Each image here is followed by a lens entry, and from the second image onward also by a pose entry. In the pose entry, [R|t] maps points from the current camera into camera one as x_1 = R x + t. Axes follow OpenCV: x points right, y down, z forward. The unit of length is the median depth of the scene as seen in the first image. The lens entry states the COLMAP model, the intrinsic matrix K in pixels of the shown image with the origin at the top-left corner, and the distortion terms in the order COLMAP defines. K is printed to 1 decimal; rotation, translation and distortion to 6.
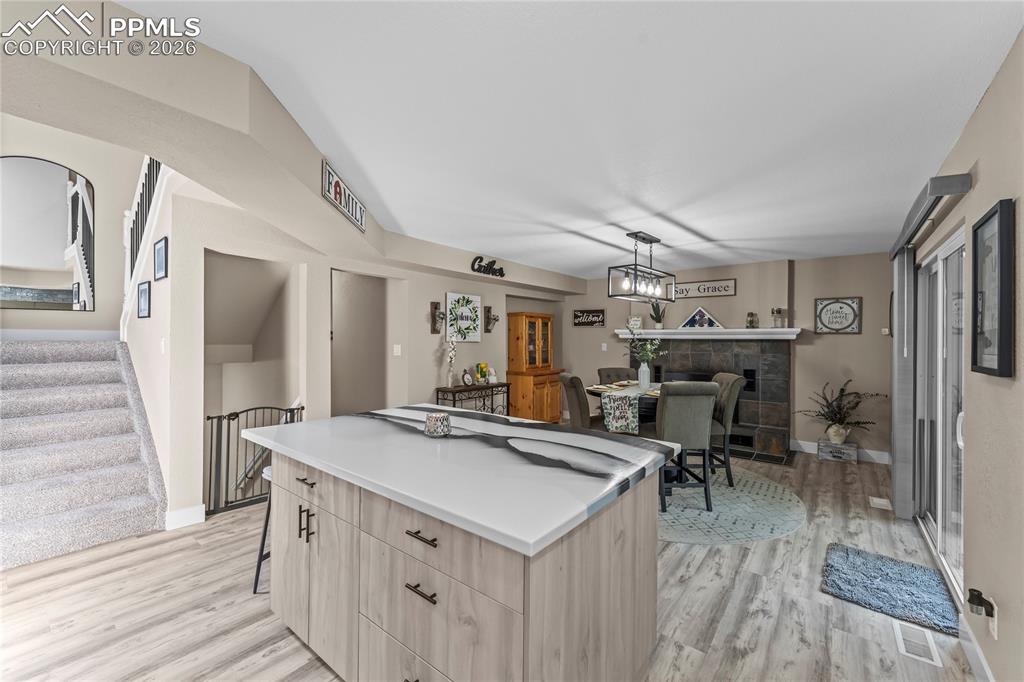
lens RADIAL K [[420.2, 0, 498.3], [0, 420.2, 338.5], [0, 0, 1]] dist [-0.011370, 0.000069]
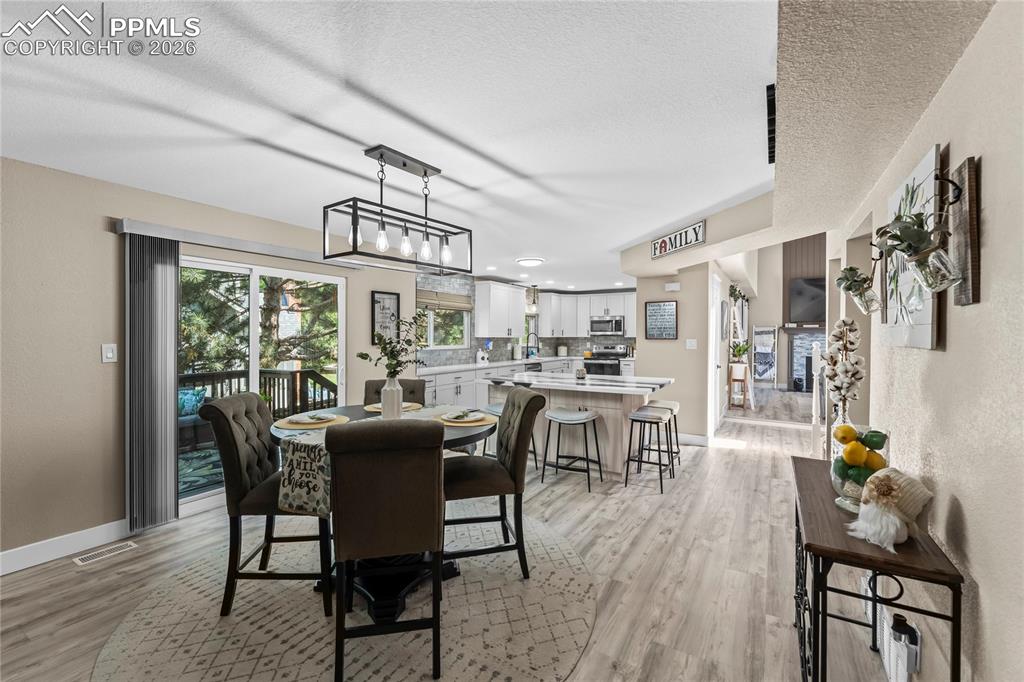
lens RADIAL K [[436.5, 0, 506.9], [0, 436.5, 338.5], [0, 0, 1]] dist [-0.001790, -0.000244]
pose [[-0.991451, -0.008629, -0.130190, 0.228998], [-0.009615, 0.999930, 0.006948, 0.002258], [0.130121, 0.008140, -0.991465, 1.330676]]
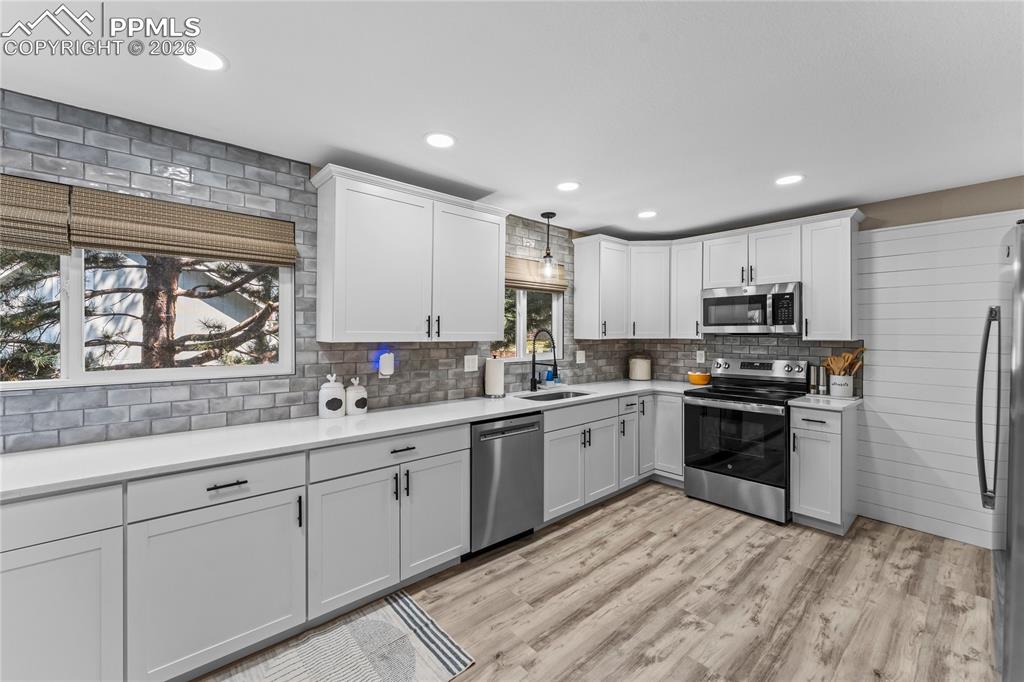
lens RADIAL K [[411.1, 0, 504.6], [0, 411.1, 333.6], [0, 0, 1]] dist [-0.000581, -0.000044]
pose [[-0.983828, -0.008430, 0.178917, -0.165157], [-0.008001, 0.999963, 0.003118, -0.003623], [-0.178937, 0.001636, -0.983859, 0.269812]]
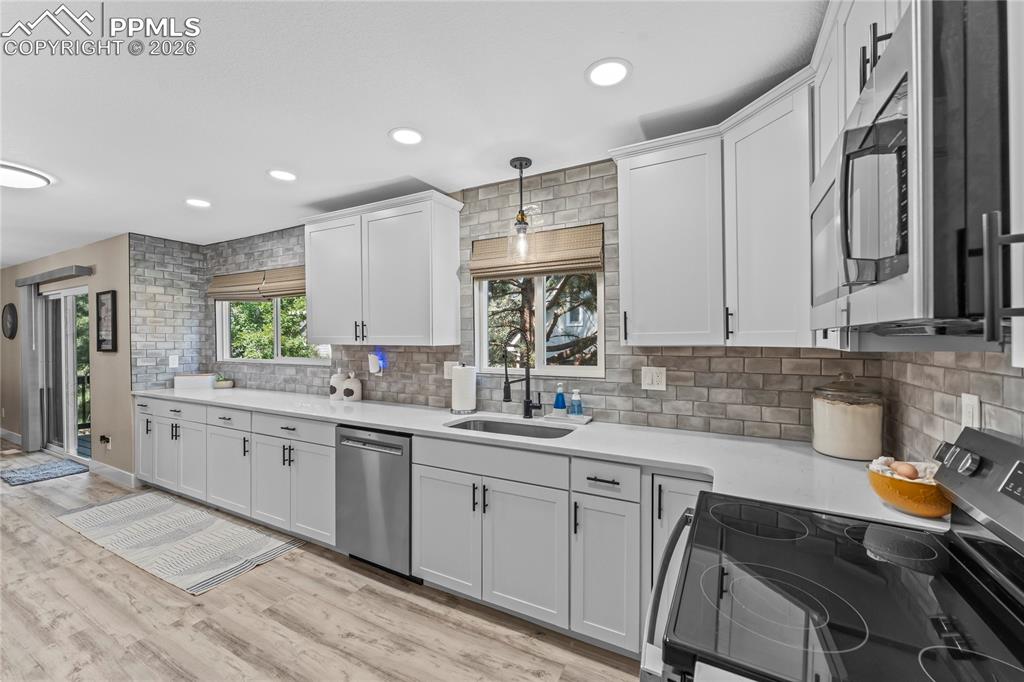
lens RADIAL K [[411.7, 0, 512.0], [0, 411.7, 341.0], [0, 0, 1]] dist [-0.001812, -0.000137]
pose [[-0.185406, -0.011604, 0.982593, -0.577393], [0.003974, 0.999913, 0.012558, -0.002778], [-0.982654, 0.006233, -0.185344, -0.323510]]
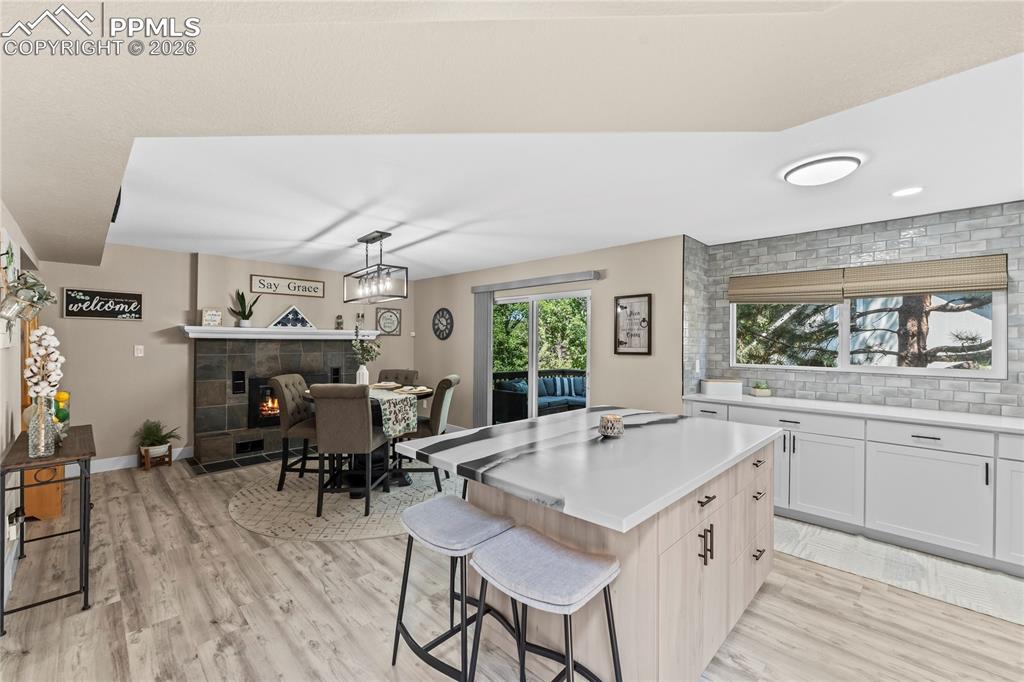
lens RADIAL K [[420.0, 0, 506.7], [0, 420.0, 340.7], [0, 0, 1]] dist [-0.000915, -0.000106]
pose [[0.101819, -0.006408, 0.994782, -0.491258], [-0.007551, 0.999945, 0.007215, -0.006187], [-0.994774, -0.008246, 0.101765, 0.478013]]
